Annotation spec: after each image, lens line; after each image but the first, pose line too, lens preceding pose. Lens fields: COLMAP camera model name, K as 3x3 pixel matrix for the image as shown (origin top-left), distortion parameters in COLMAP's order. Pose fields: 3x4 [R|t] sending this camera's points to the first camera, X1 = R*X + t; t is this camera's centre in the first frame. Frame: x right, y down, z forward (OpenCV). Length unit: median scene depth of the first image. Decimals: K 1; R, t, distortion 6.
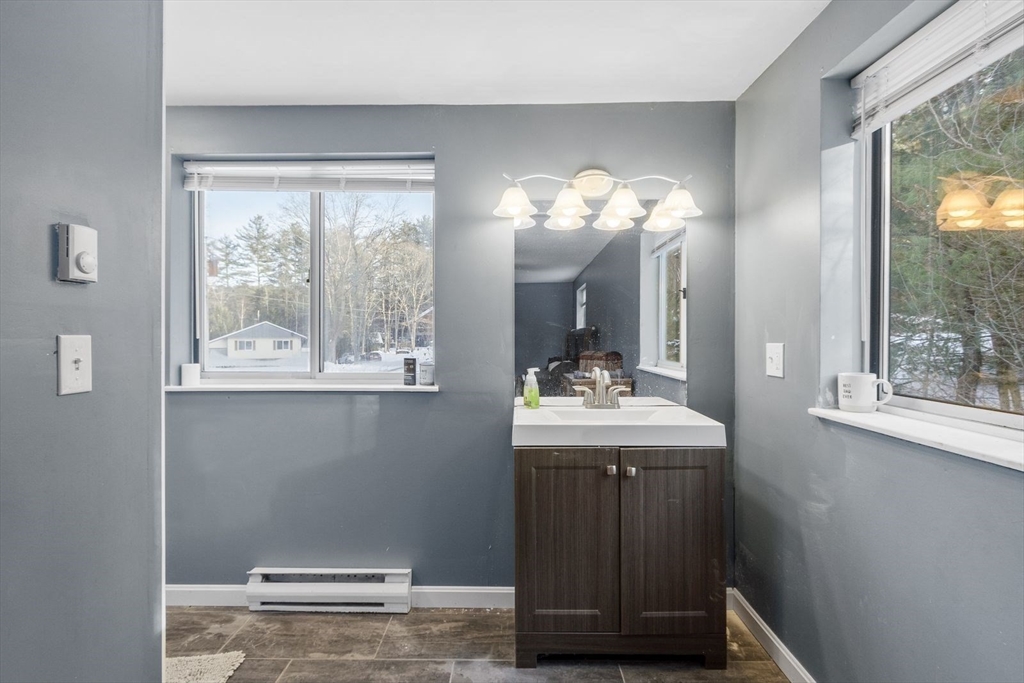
lens RADIAL K [[507.6, 0, 509.6], [0, 507.6, 341.7], [0, 0, 1]] dist [0.001643, -0.000006]
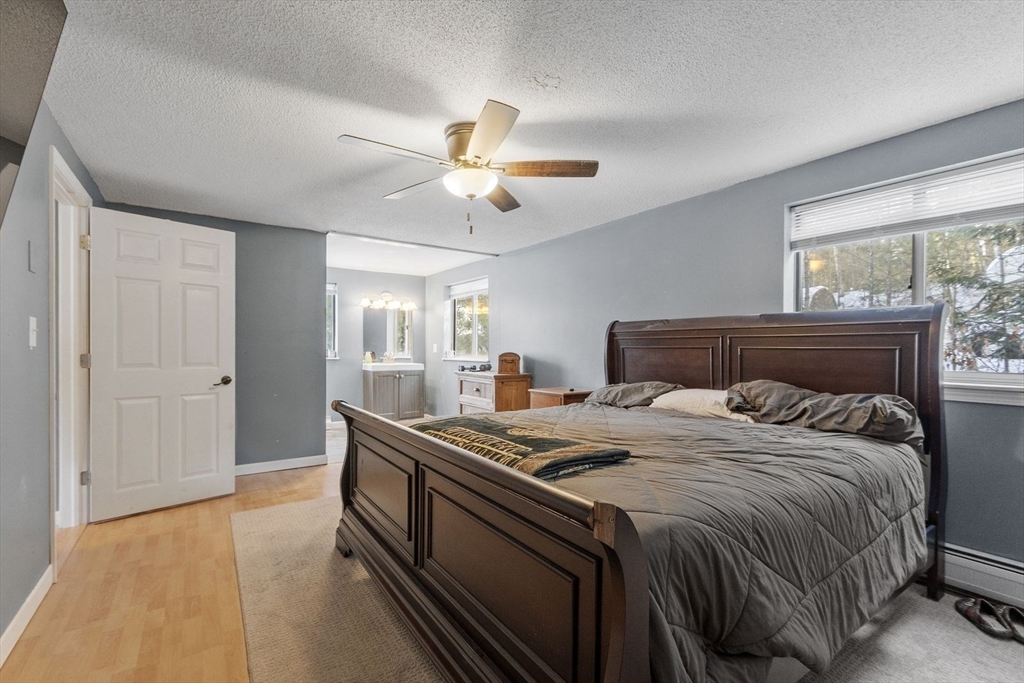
lens RADIAL K [[456.2, 0, 507.5], [0, 456.2, 344.6], [0, 0, 1]] dist [-0.001491, -0.000151]
pose [[0.809226, 0.002223, 0.587494, -1.066378], [-0.000518, 0.999995, -0.003070, 0.018479], [-0.587498, 0.002180, 0.809223, -2.123631]]
